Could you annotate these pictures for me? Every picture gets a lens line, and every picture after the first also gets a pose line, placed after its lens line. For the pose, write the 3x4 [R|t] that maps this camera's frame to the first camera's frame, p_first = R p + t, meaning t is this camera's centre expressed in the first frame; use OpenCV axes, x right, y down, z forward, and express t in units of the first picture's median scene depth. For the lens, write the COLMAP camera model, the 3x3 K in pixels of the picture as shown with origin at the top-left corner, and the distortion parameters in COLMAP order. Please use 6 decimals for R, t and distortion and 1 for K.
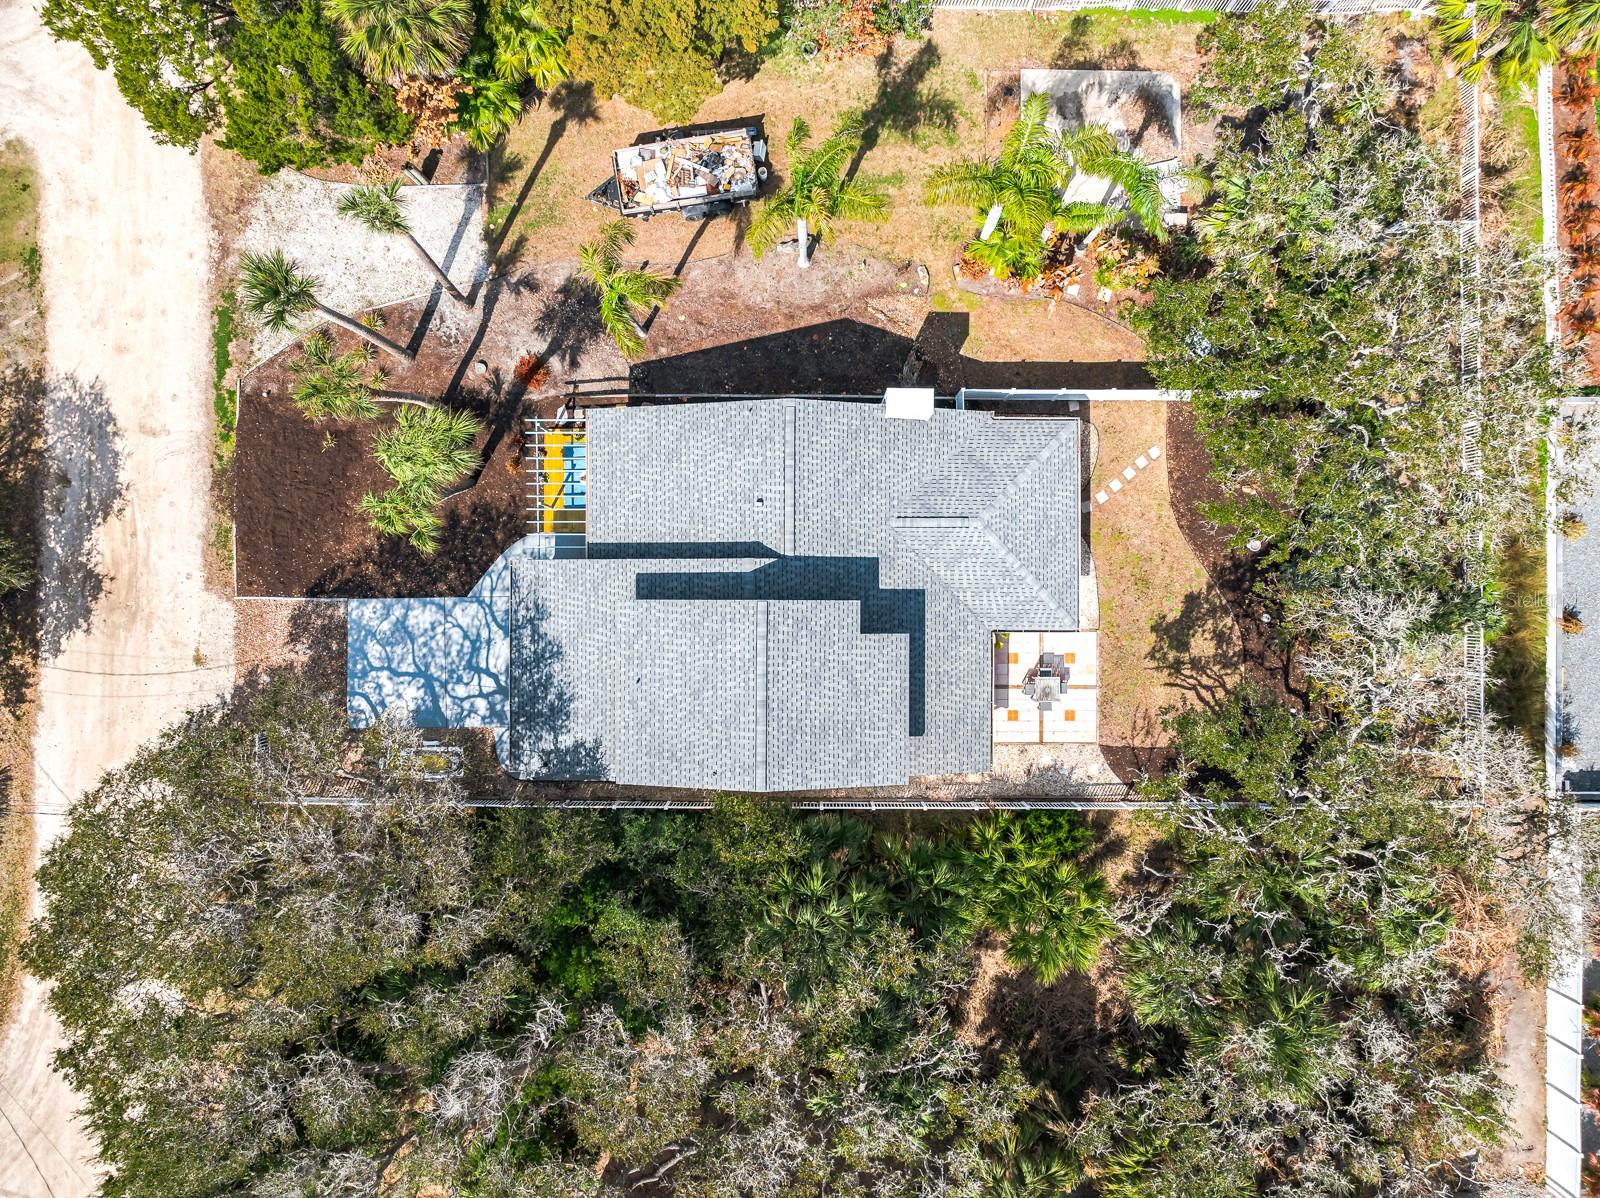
lens RADIAL K [[1118.0, 0, 798.3], [0, 1118.0, 600.2], [0, 0, 1]] dist [-0.031304, 0.016163]
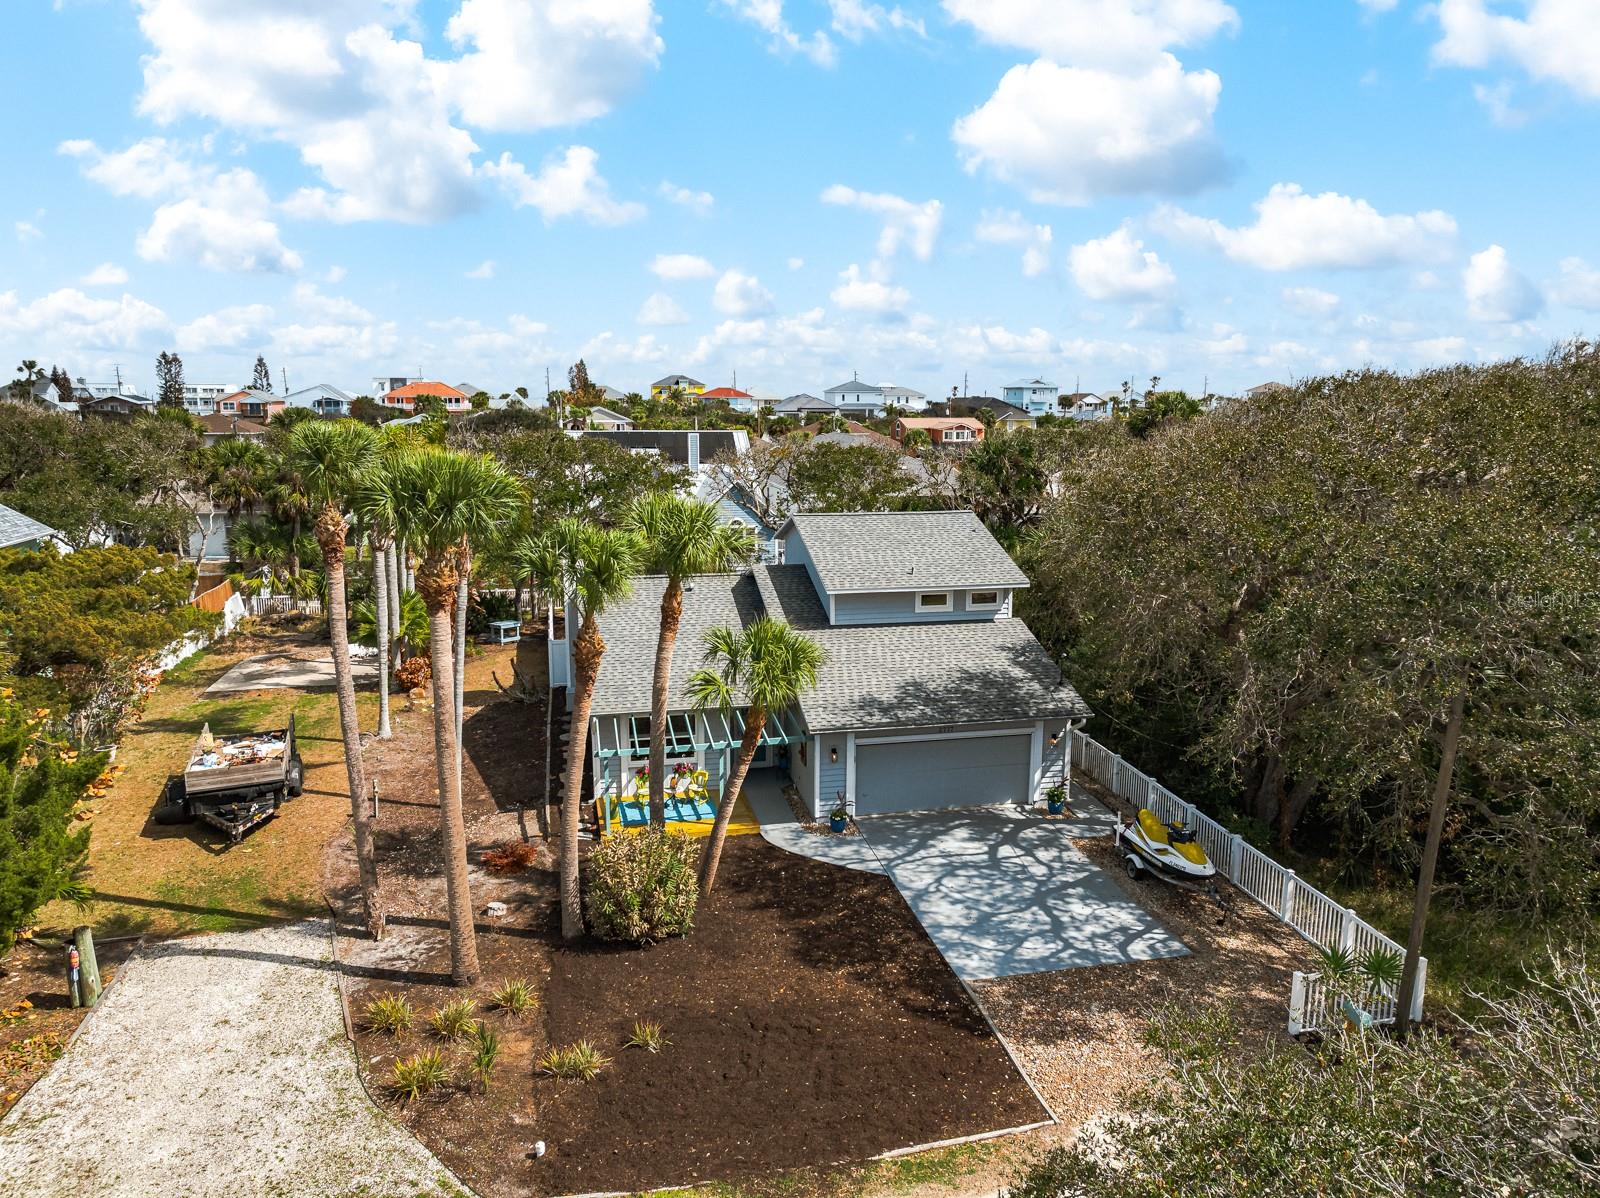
lens RADIAL K [[1118.0, 0, 798.3], [0, 1118.0, 600.2], [0, 0, 1]] dist [-0.031304, 0.016163]
pose [[-0.212985, -0.185025, 0.959377, -0.840295], [0.976984, -0.028409, 0.211414, -0.174449], [-0.011862, 0.982323, 0.186817, 0.742746]]
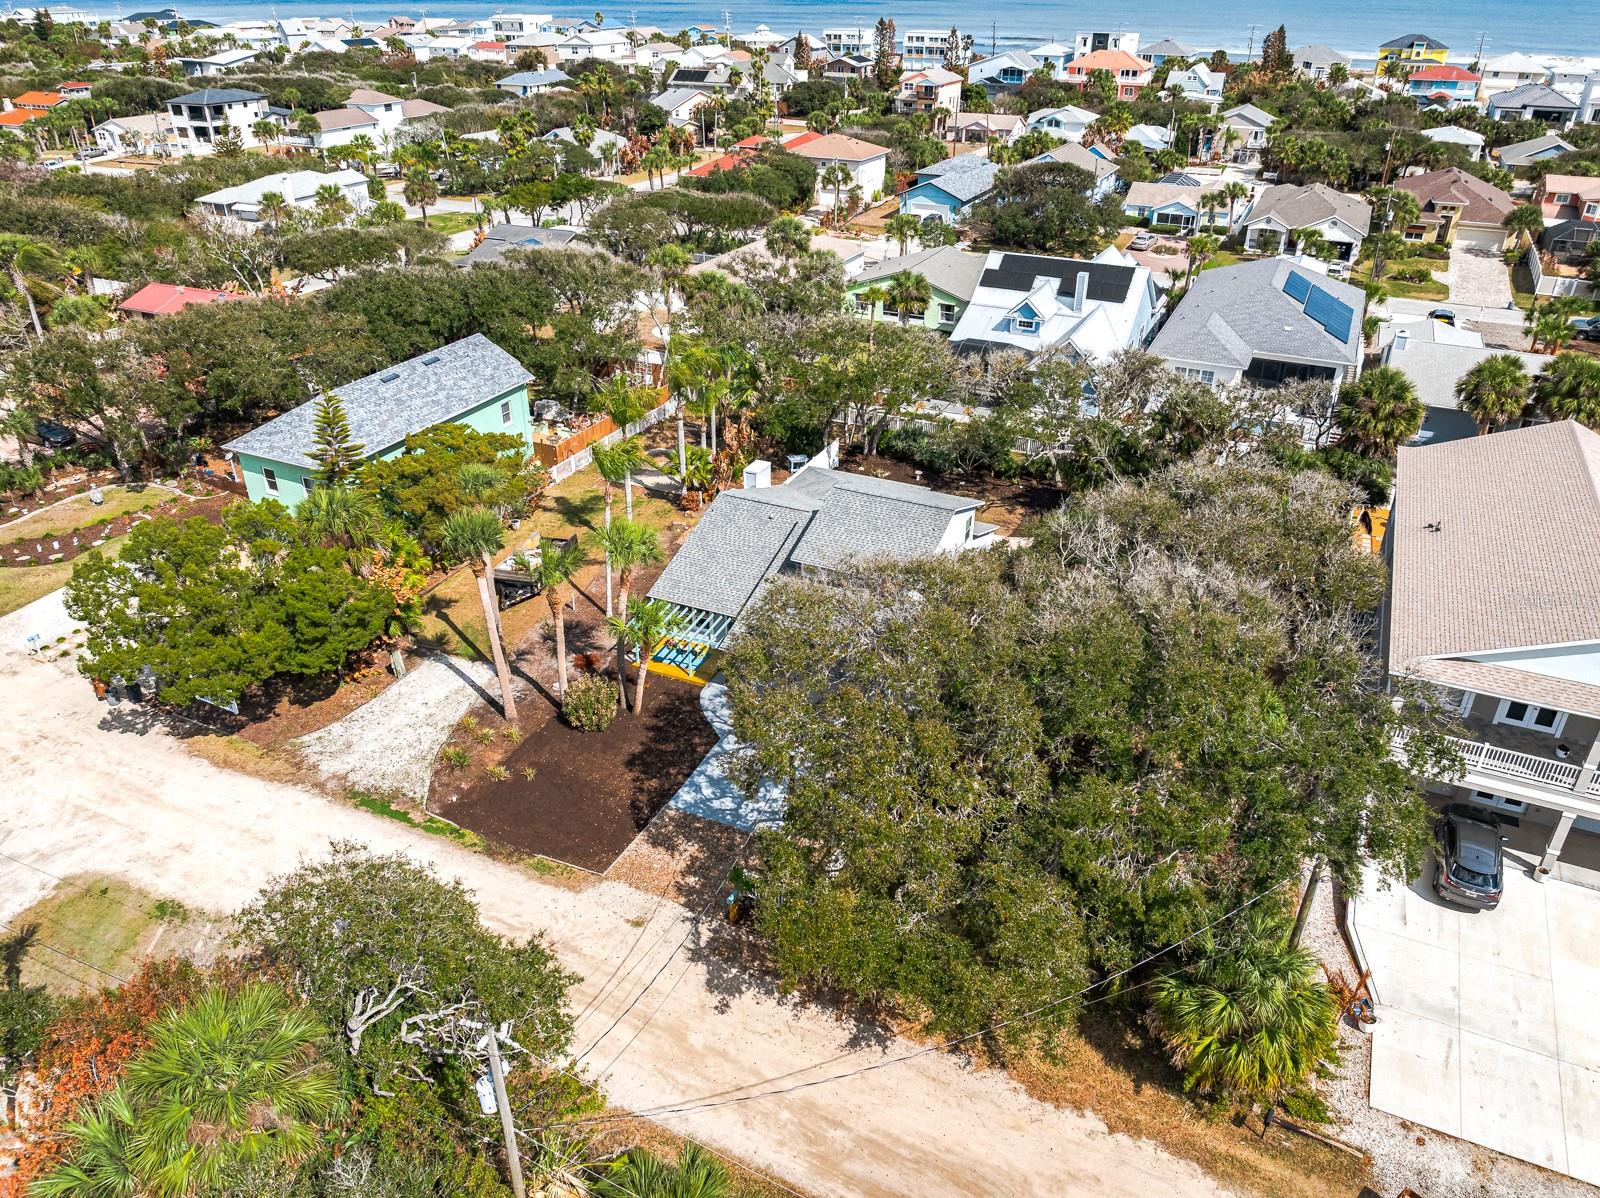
lens RADIAL K [[1104.7, 0, 806.6], [0, 1104.7, 599.3], [0, 0, 1]] dist [-0.023390, 0.010161]
pose [[0.422399, -0.456083, 0.783305, -1.070451], [0.906400, 0.216563, -0.362683, 0.449972], [-0.004221, 0.863185, 0.504870, 0.318768]]
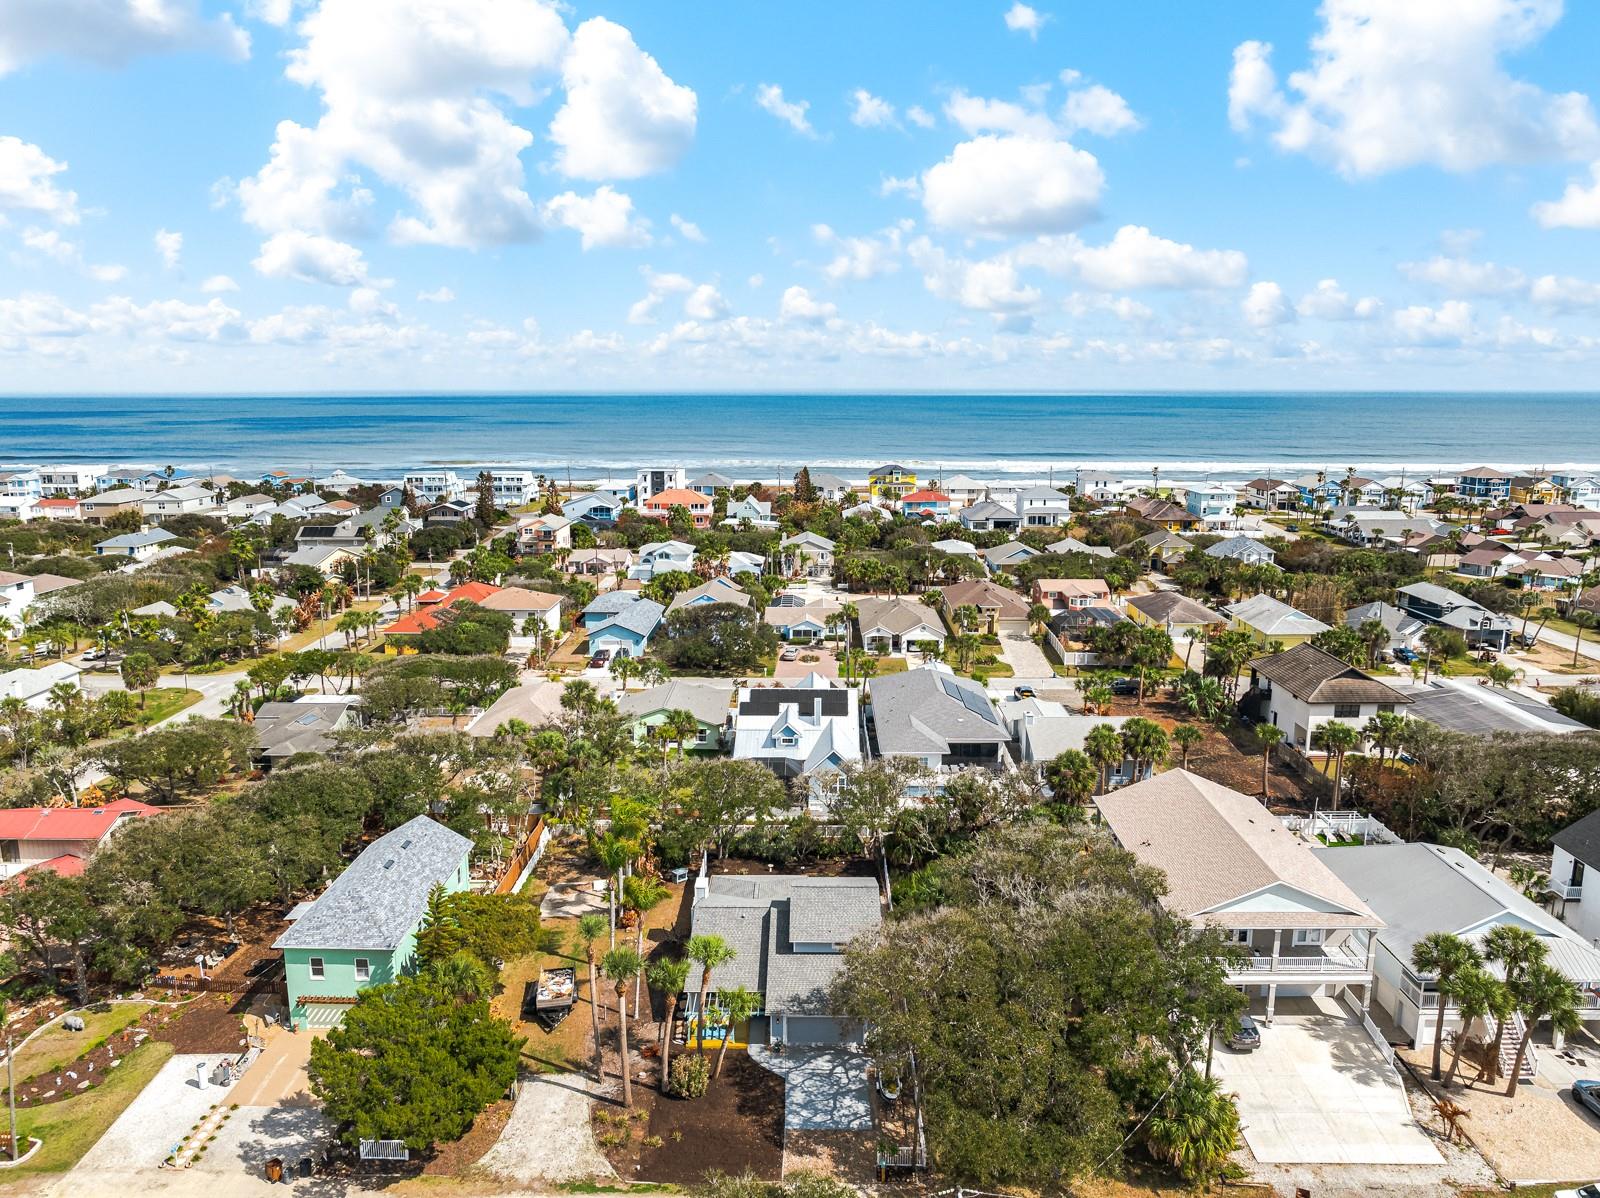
lens RADIAL K [[1118.0, 0, 798.3], [0, 1118.0, 600.2], [0, 0, 1]] dist [-0.031304, 0.016163]
pose [[0.010596, -0.196714, 0.980404, -1.724458], [0.999939, 0.005159, -0.009772, 0.027707], [-0.003136, 0.980447, 0.196756, 0.019223]]
